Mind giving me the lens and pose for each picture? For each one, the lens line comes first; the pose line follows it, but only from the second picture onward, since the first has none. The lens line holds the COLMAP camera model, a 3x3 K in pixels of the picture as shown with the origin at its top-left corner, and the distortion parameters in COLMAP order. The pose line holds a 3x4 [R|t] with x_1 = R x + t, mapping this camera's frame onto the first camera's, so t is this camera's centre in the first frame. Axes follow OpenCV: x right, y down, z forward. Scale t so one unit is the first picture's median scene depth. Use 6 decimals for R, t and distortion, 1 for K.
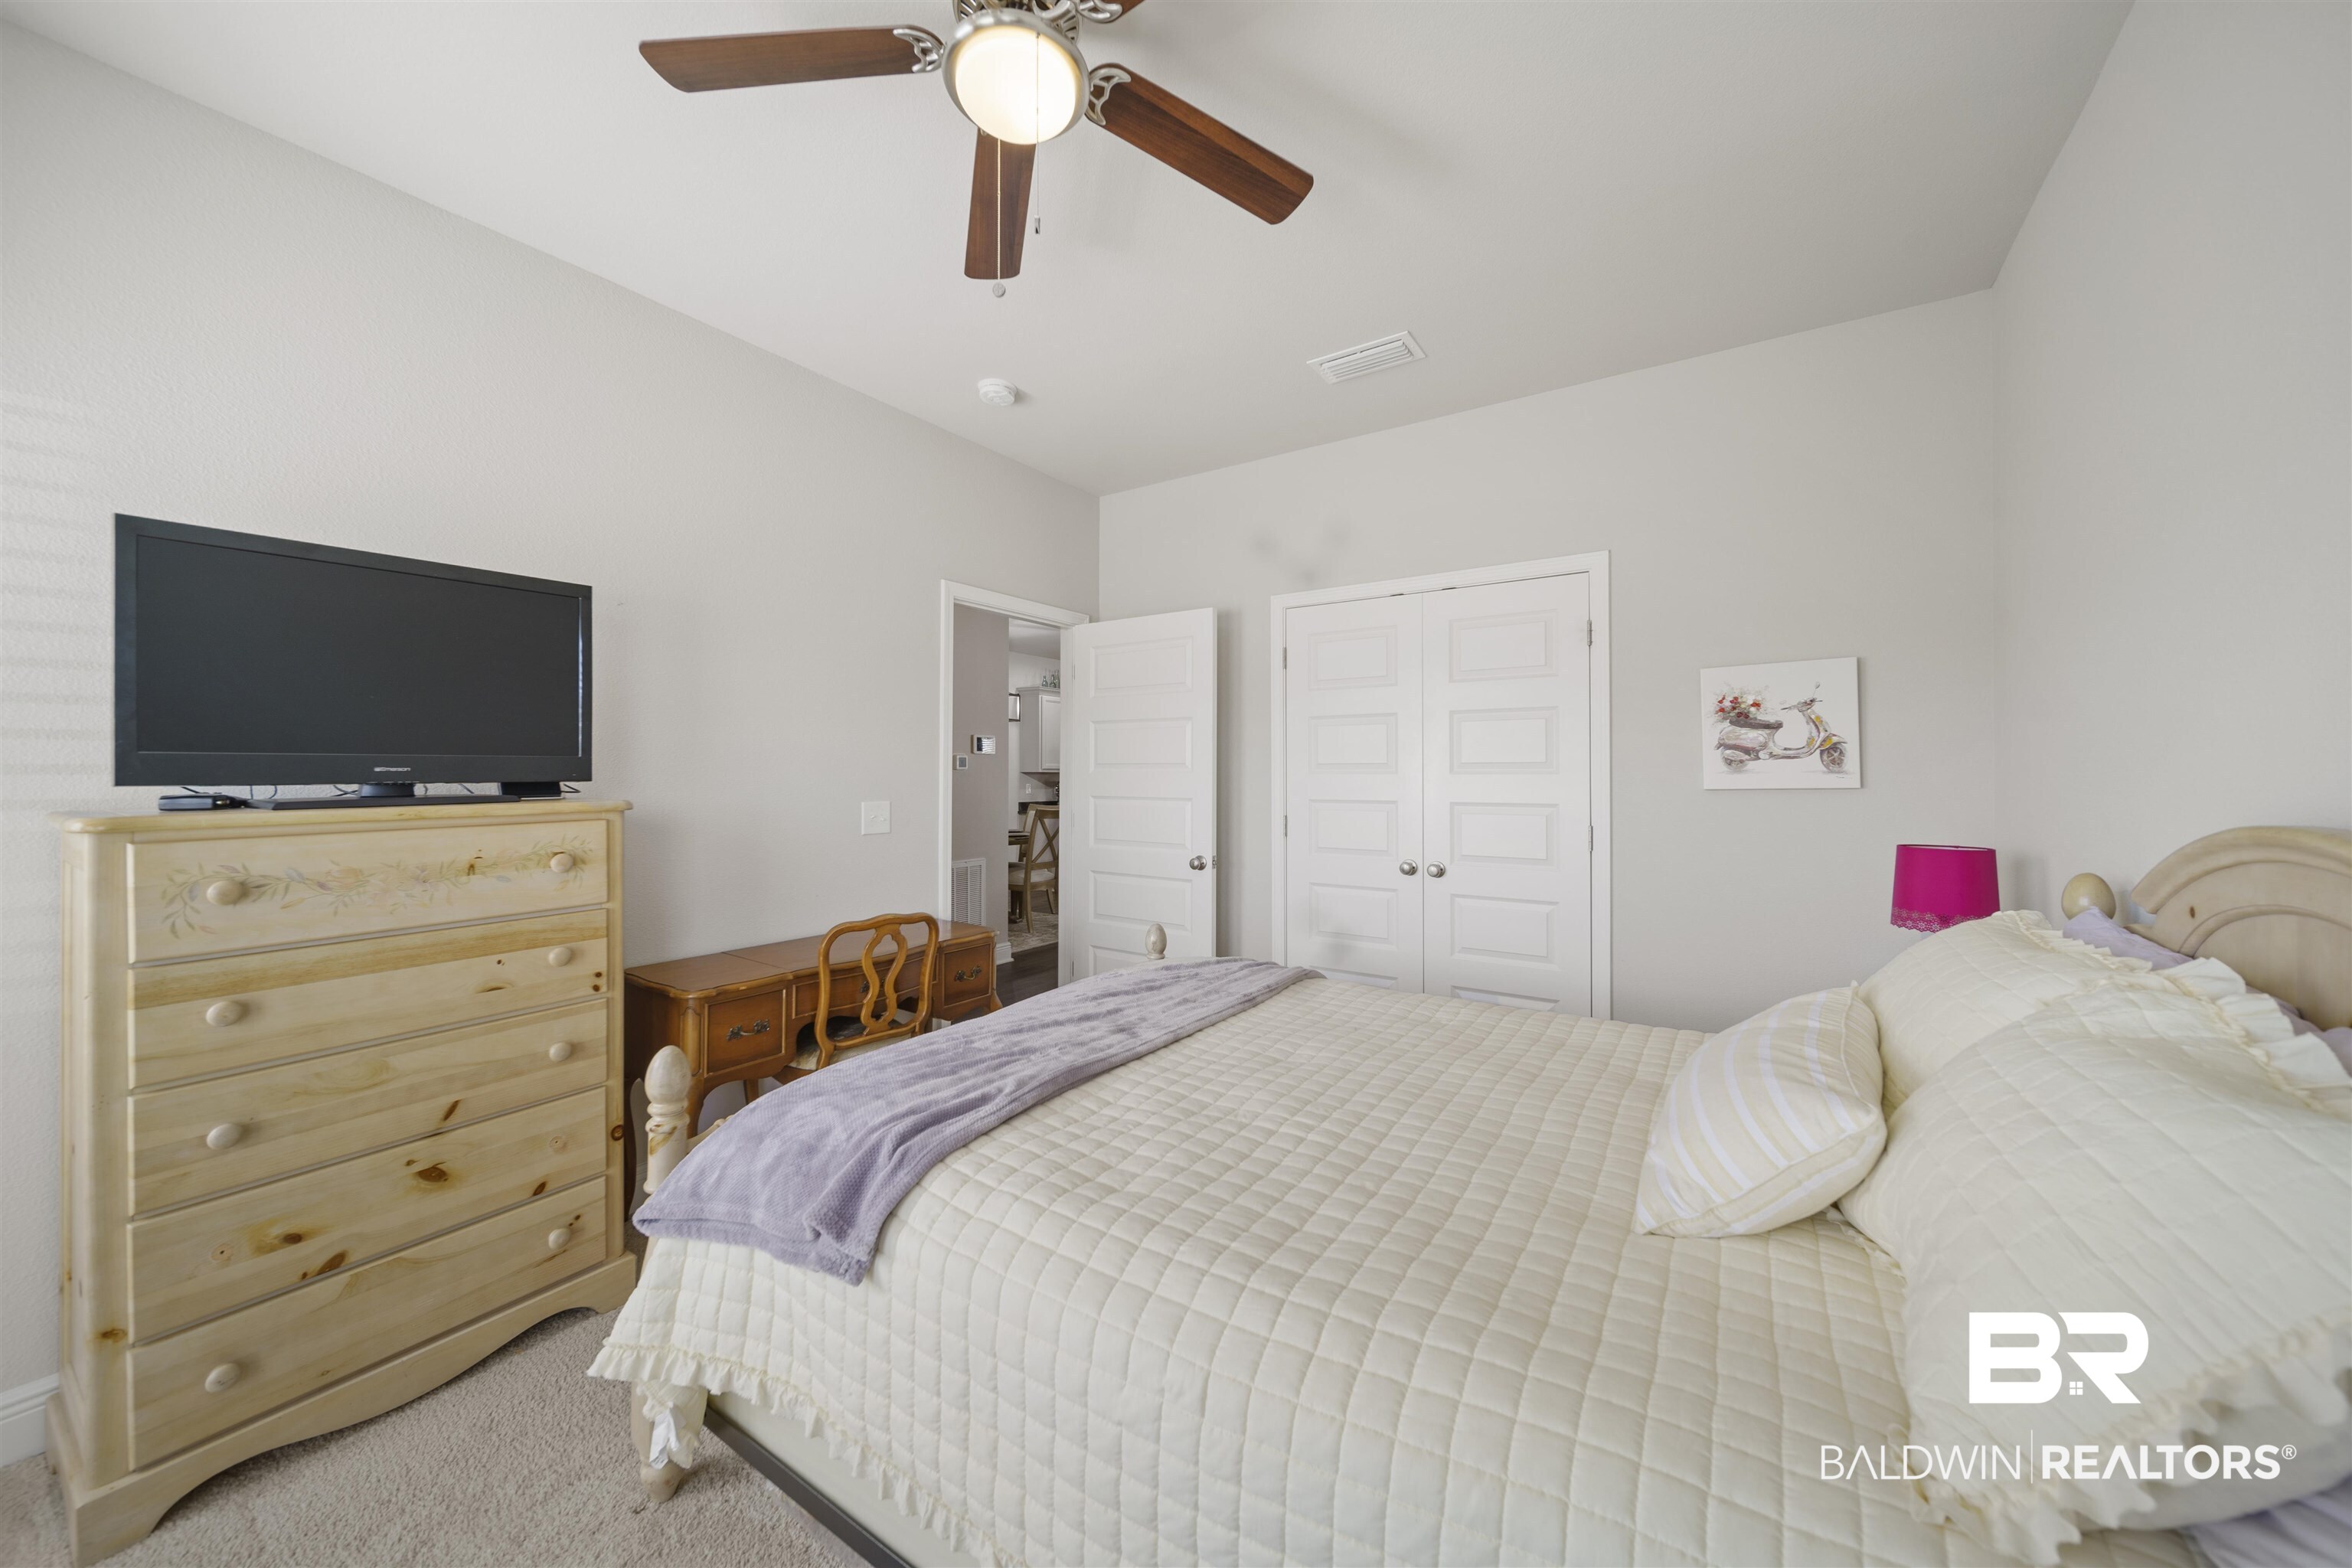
lens RADIAL K [[839.6, 0, 1167.7], [0, 839.6, 771.9], [0, 0, 1]] dist [0.000451, 0.000064]
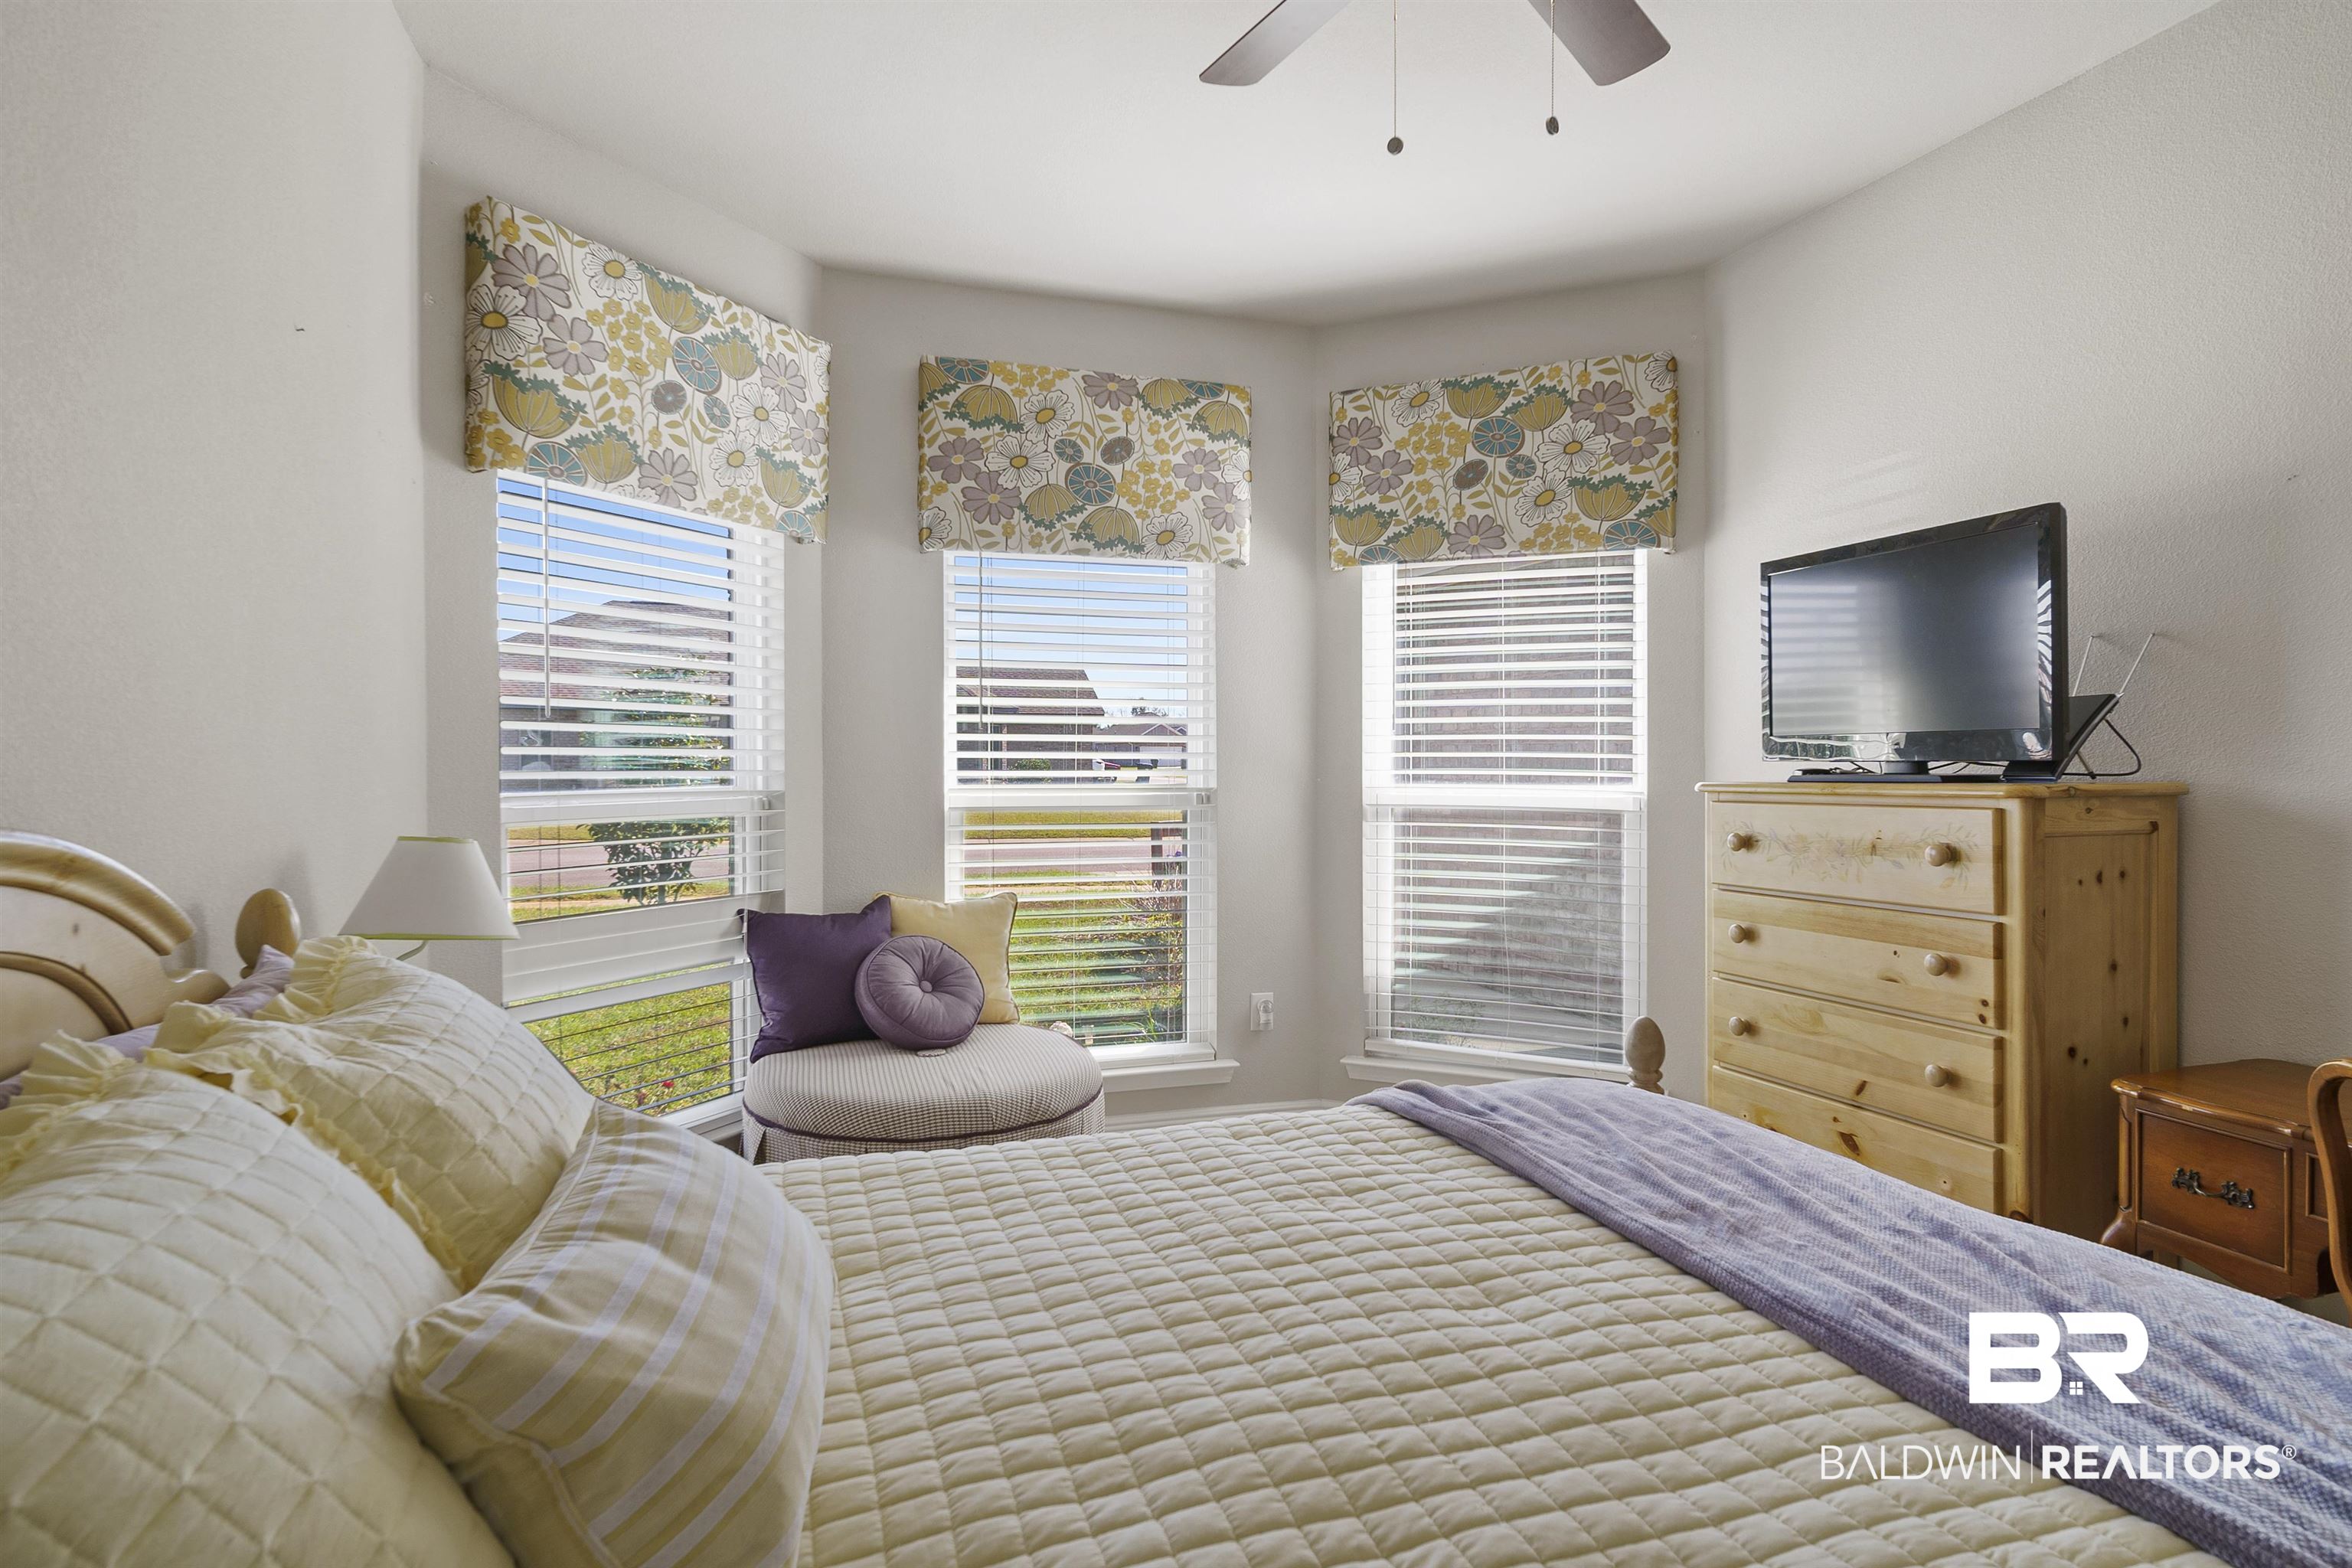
lens RADIAL K [[1214.2, 0, 1166.0], [0, 1214.2, 777.4], [0, 0, 1]] dist [-0.032906, 0.000406]
pose [[-0.602460, 0.010097, -0.798085, 0.782258], [-0.001589, 0.999903, 0.013850, 0.014837], [0.798148, 0.009612, -0.602385, 1.196262]]
